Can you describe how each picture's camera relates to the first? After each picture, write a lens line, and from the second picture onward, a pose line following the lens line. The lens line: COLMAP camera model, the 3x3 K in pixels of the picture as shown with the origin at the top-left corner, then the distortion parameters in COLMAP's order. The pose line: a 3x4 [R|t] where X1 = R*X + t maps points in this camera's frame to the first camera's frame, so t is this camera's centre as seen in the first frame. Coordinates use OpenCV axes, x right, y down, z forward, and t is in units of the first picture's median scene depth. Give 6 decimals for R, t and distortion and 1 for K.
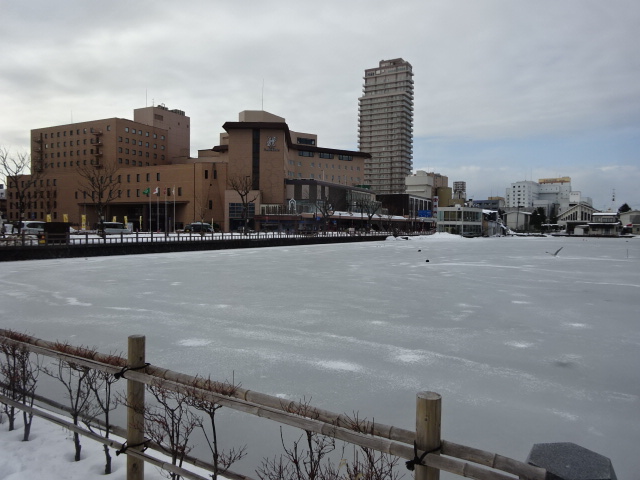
lens RADIAL K [[460.2, 0, 321.7], [0, 460.2, 240.5], [0, 0, 1]] dist [-0.008939, -0.002319]
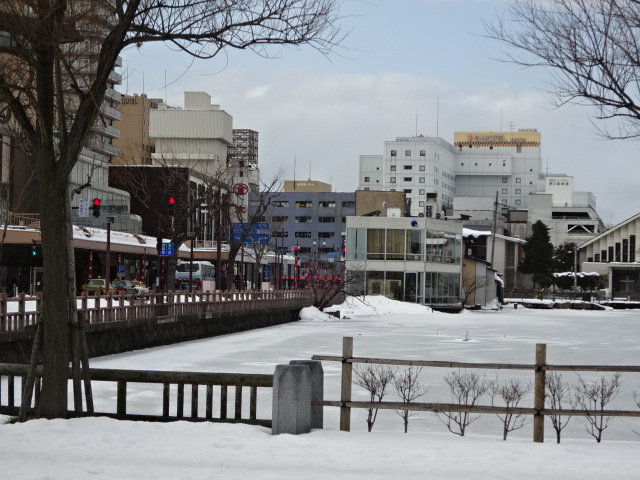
lens RADIAL K [[1607.2, 0, 320.2], [0, 1607.2, 240.2], [0, 0, 1]] dist [-0.031334, 0.000000]
pose [[0.915827, 0.019517, 0.401099, -0.181725], [0.000615, 0.998749, -0.050003, -0.000236], [-0.401574, 0.046041, 0.914669, -0.009169]]
